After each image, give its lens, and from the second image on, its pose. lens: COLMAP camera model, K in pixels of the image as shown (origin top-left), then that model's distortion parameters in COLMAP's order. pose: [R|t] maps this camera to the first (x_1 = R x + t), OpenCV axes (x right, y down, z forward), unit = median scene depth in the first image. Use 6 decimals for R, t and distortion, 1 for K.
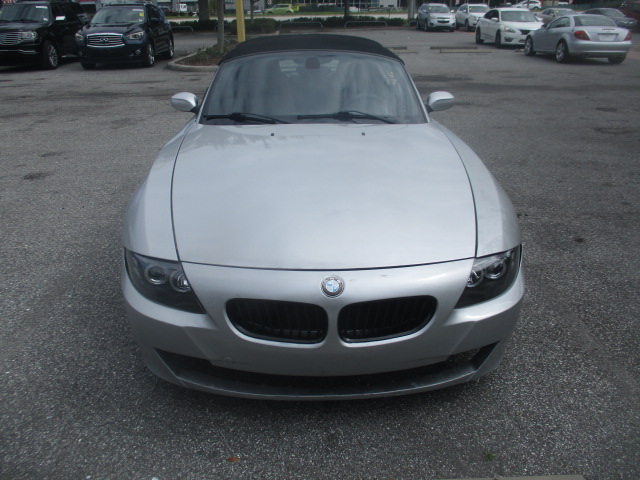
lens RADIAL K [[546.2, 0, 320.0], [0, 546.2, 240.0], [0, 0, 1]] dist [-0.034166, 0.013982]
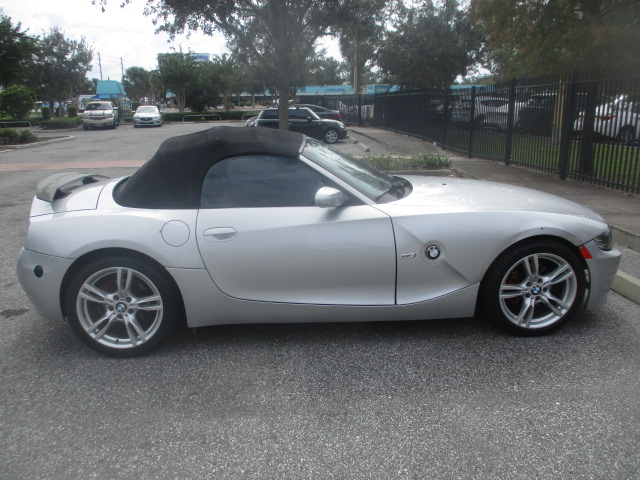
lens RADIAL K [[546.2, 0, 320.0], [0, 546.2, 240.0], [0, 0, 1]] dist [-0.034166, 0.013982]
pose [[-0.043182, -0.239339, 0.969975, -0.253832], [0.417027, 0.877936, 0.235194, -0.092950], [-0.907868, 0.414662, 0.061900, 0.226539]]
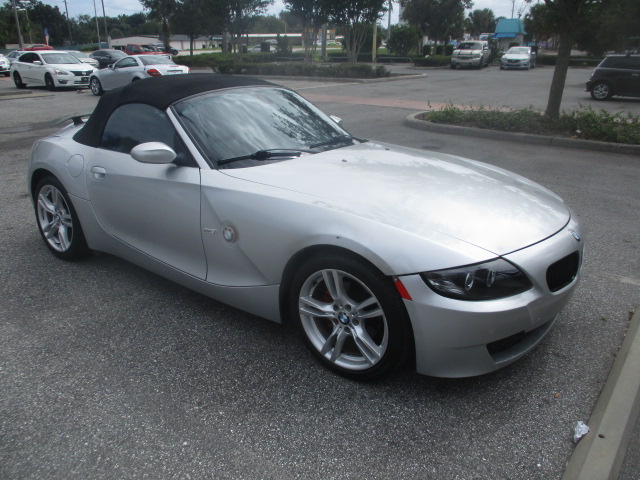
lens RADIAL K [[546.2, 0, 320.0], [0, 546.2, 240.0], [0, 0, 1]] dist [-0.034166, 0.013982]
pose [[0.628170, -0.257030, 0.734396, -0.170175], [0.307424, 0.949053, 0.069201, -0.024250], [-0.714767, 0.182301, 0.675184, 0.061875]]
